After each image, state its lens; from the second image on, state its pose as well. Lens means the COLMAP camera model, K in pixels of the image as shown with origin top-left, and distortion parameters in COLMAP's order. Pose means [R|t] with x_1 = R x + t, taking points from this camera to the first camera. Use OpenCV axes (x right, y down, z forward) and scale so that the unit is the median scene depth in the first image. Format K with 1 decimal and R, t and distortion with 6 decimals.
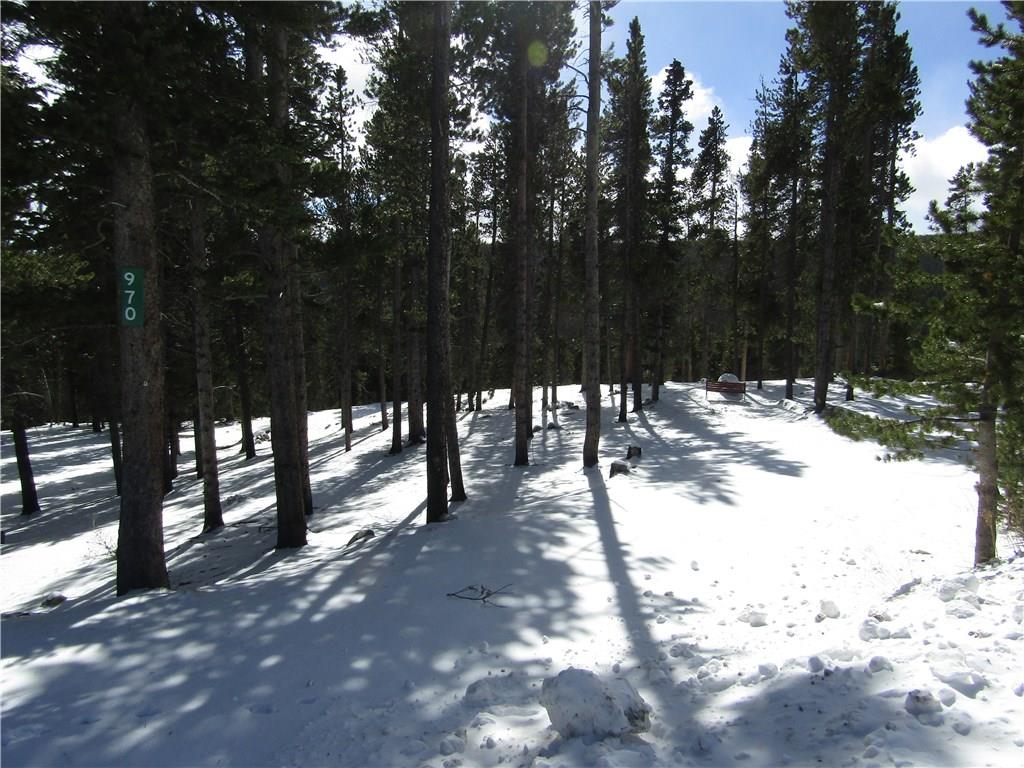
lens RADIAL K [[731.9, 0, 512.0], [0, 731.9, 384.0], [0, 0, 1]] dist [-0.000712, -0.002392]
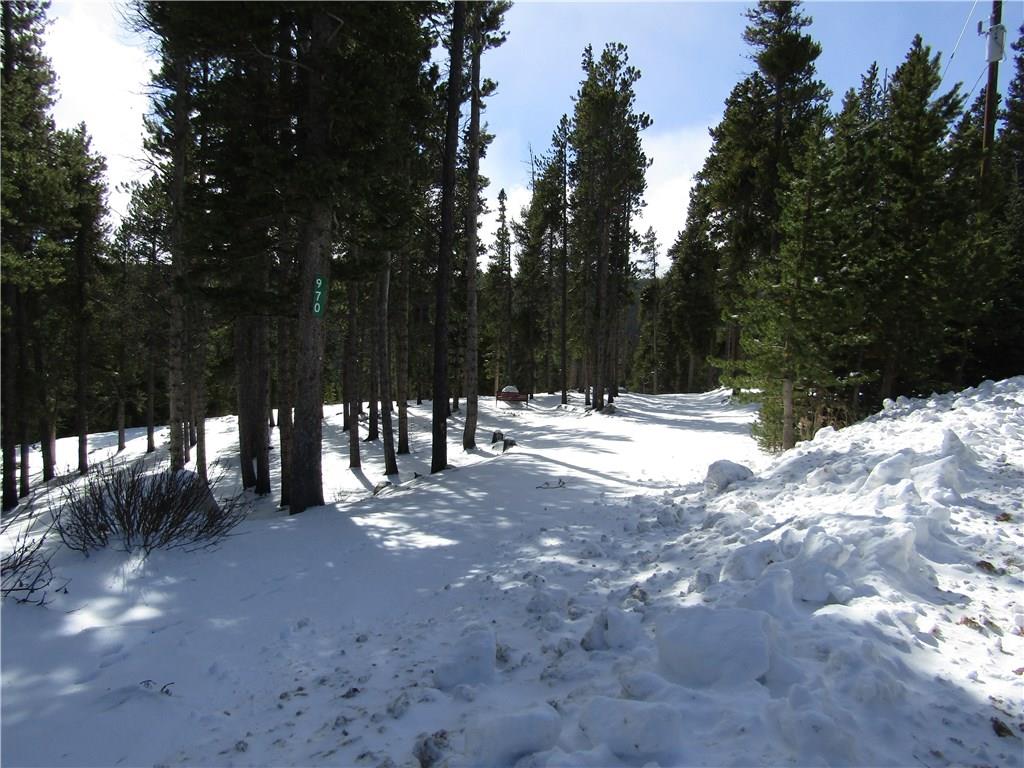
lens RADIAL K [[731.9, 0, 512.0], [0, 731.9, 384.0], [0, 0, 1]] dist [-0.000712, -0.002392]
pose [[0.921610, -0.009783, 0.387995, -0.185999], [0.025771, 0.999019, -0.036024, 0.028839], [-0.387262, 0.043200, 0.920957, -0.114730]]
